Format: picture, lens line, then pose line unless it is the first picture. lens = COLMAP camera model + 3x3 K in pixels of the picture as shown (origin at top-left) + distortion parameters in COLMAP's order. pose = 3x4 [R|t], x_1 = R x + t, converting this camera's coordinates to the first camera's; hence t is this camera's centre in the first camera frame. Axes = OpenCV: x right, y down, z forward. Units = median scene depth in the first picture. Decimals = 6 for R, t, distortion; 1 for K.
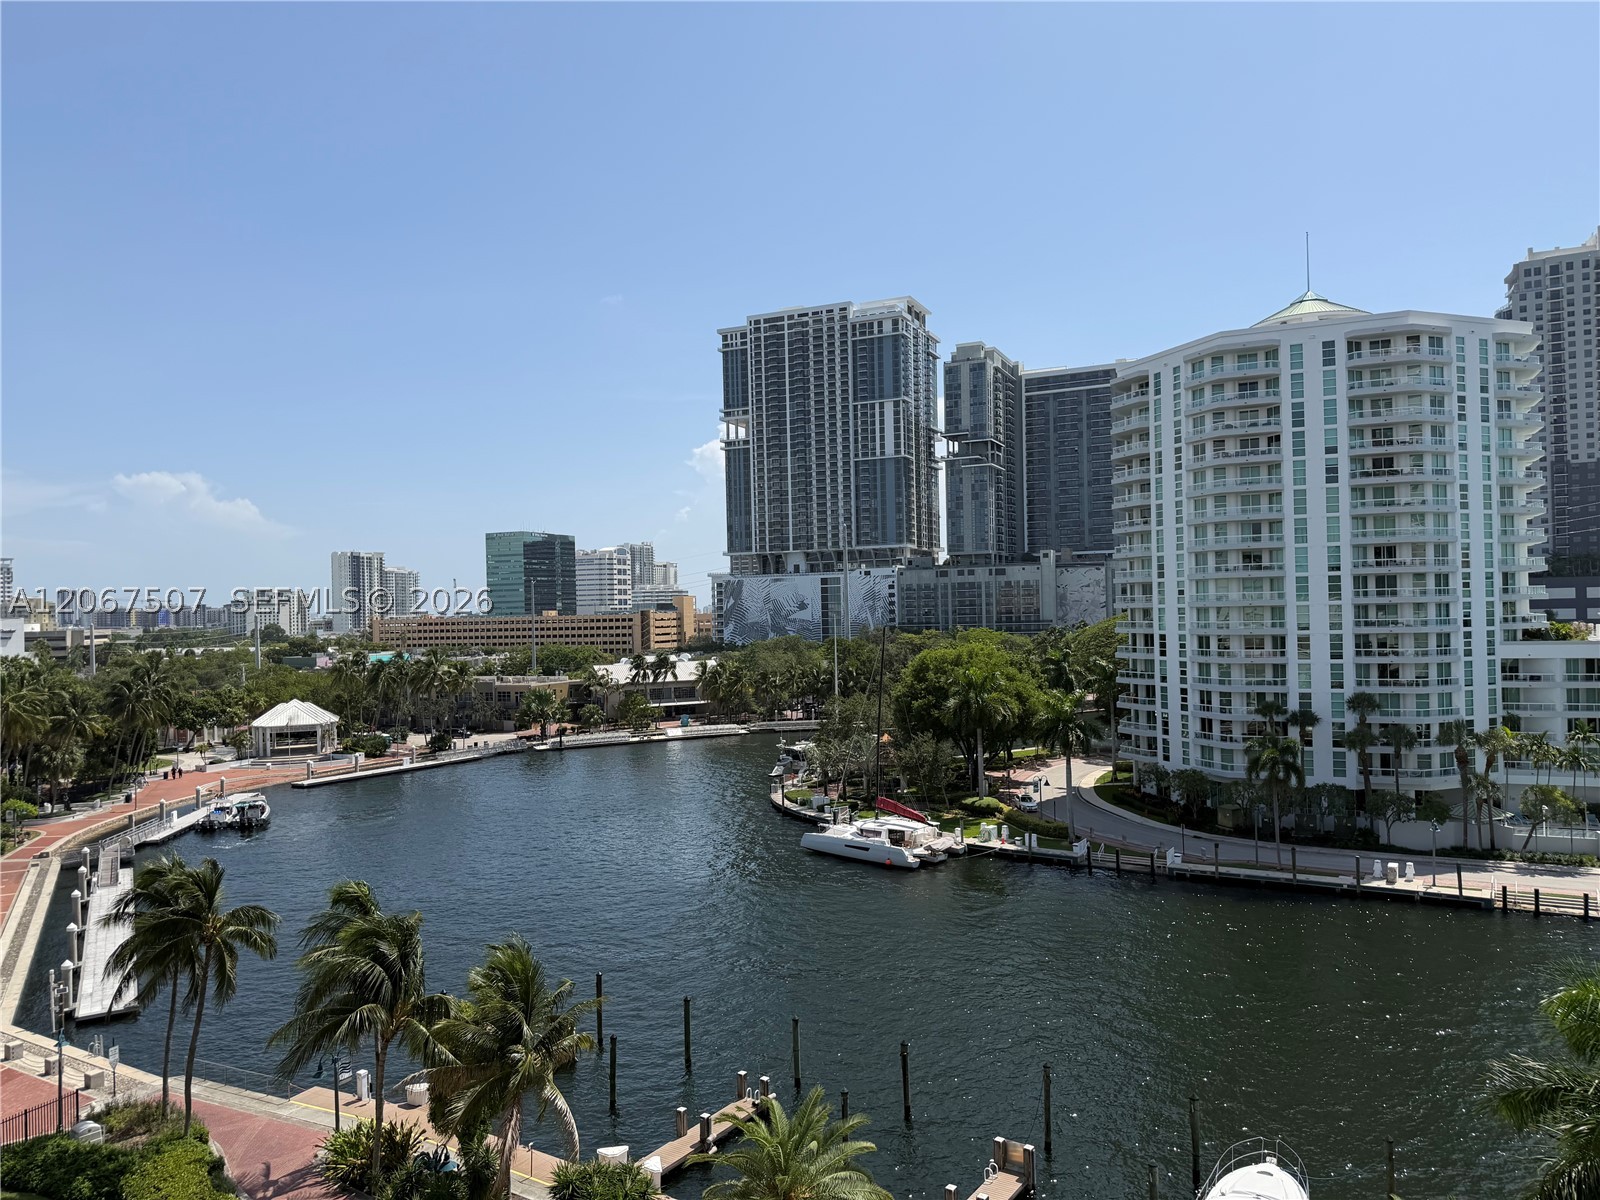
lens RADIAL K [[1134.0, 0, 790.2], [0, 1134.0, 603.3], [0, 0, 1]] dist [0.011219, -0.009789]
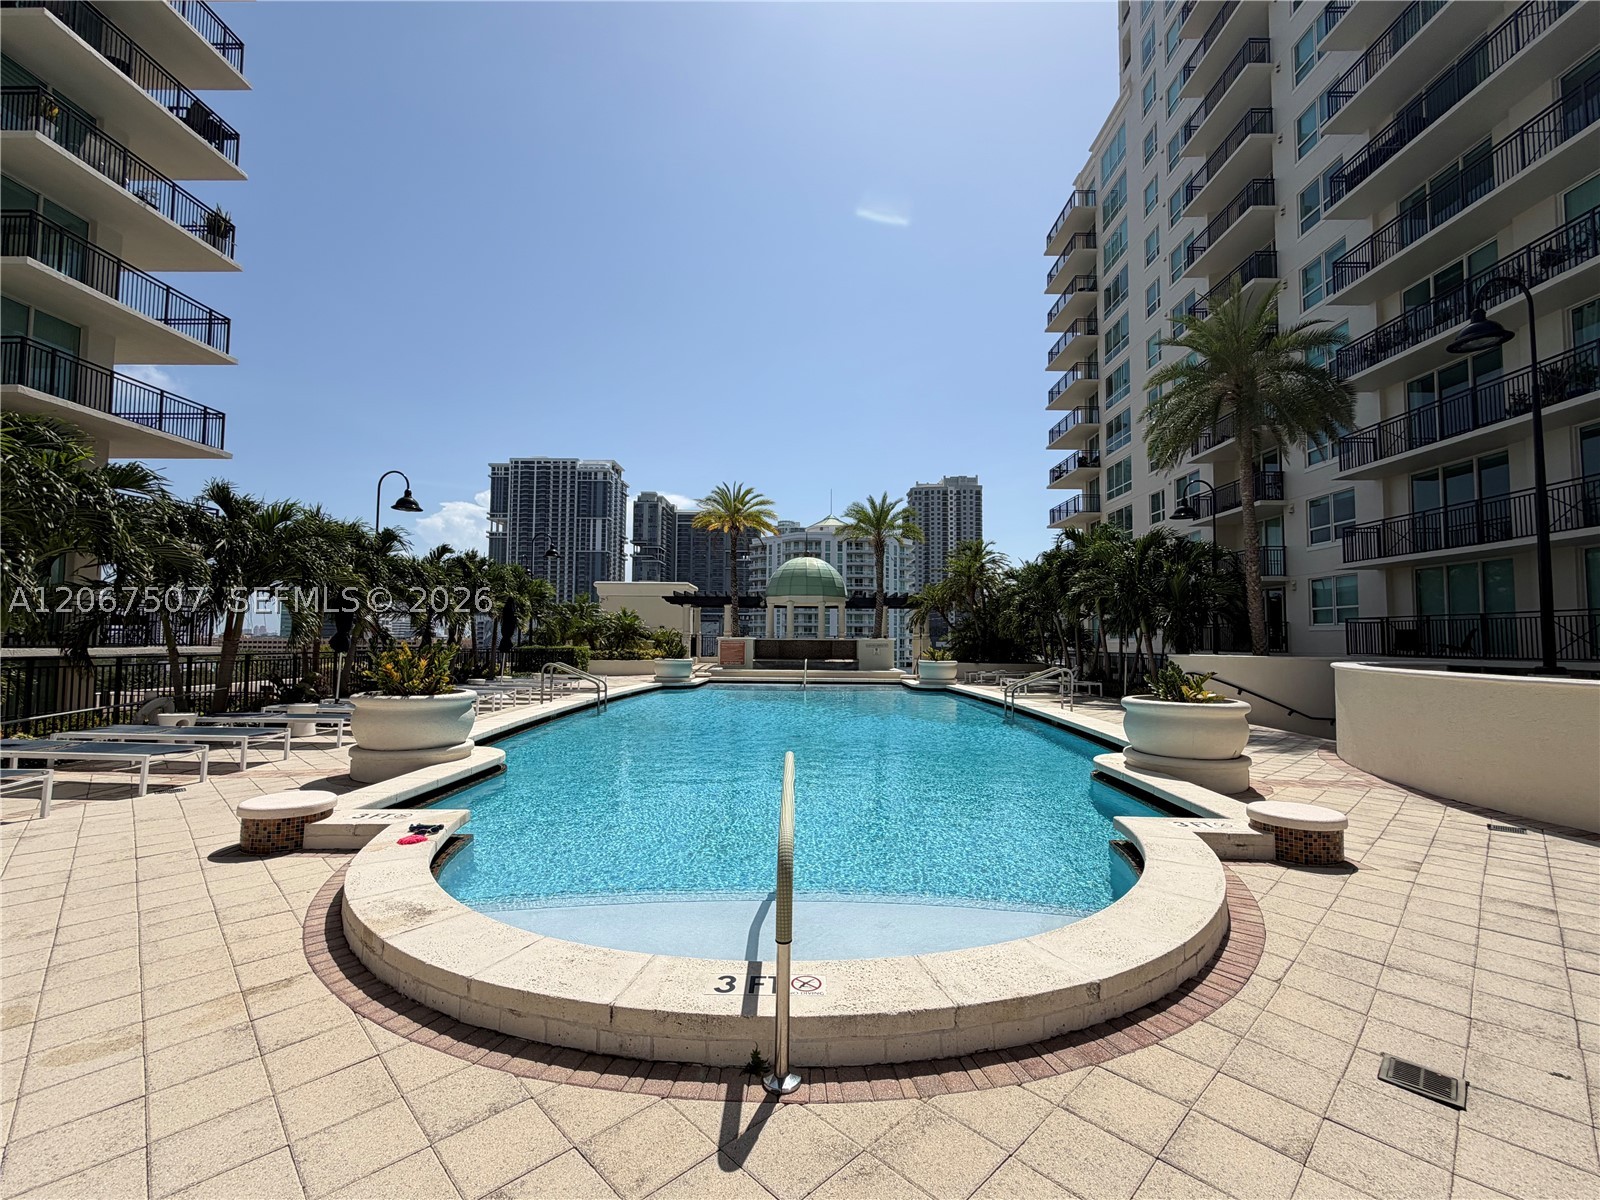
lens RADIAL K [[680.1, 0, 803.5], [0, 680.1, 600.7], [0, 0, 1]] dist [0.026163, 0.000066]
pose [[0.915461, 0.052416, 0.398978, -0.150466], [-0.031089, 0.997730, -0.059744, -0.014924], [-0.401204, 0.042289, 0.915012, -0.256164]]
